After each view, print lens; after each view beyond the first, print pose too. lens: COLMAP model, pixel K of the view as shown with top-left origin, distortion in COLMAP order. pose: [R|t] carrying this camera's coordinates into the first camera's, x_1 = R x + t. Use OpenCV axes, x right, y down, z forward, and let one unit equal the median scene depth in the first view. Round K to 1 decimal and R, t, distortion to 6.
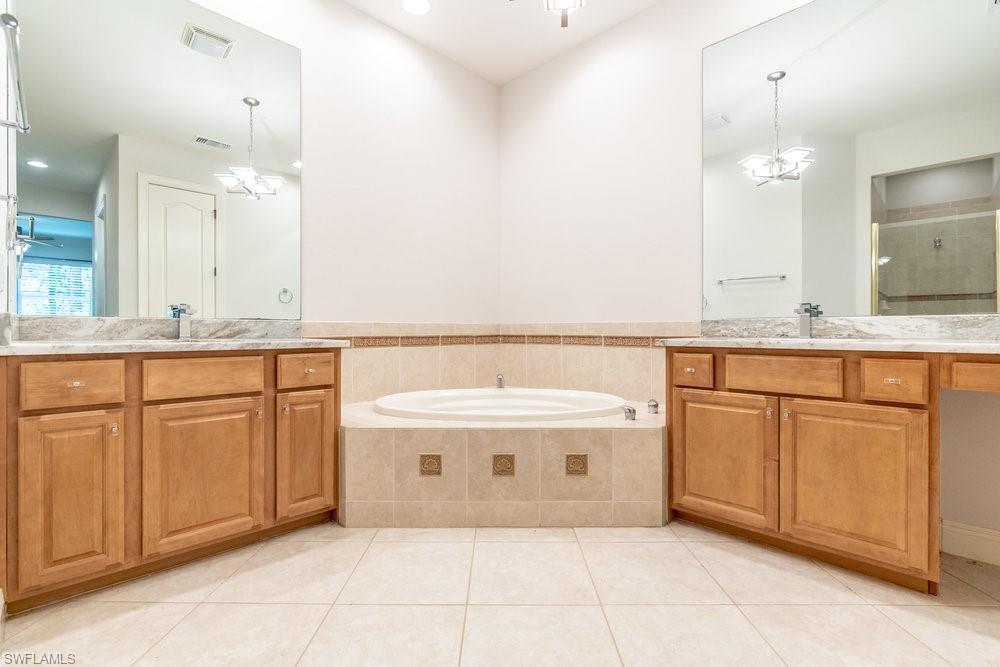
lens RADIAL K [[459.2, 0, 501.2], [0, 459.2, 332.6], [0, 0, 1]] dist [-0.007550, 0.000525]
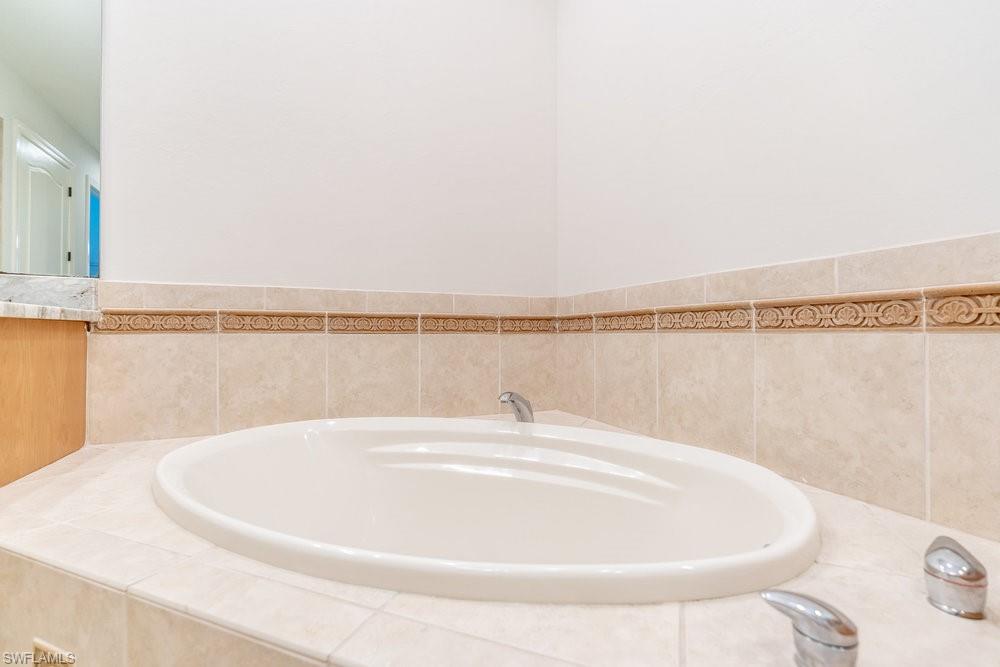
lens RADIAL K [[459.2, 0, 495.9], [0, 459.2, 334.6], [0, 0, 1]] dist [-0.007550, 0.000525]
pose [[0.923747, 0.001017, -0.383002, 0.158178], [-0.002845, 0.999987, -0.004208, 0.031717], [0.382992, 0.004977, 0.923738, 0.534459]]
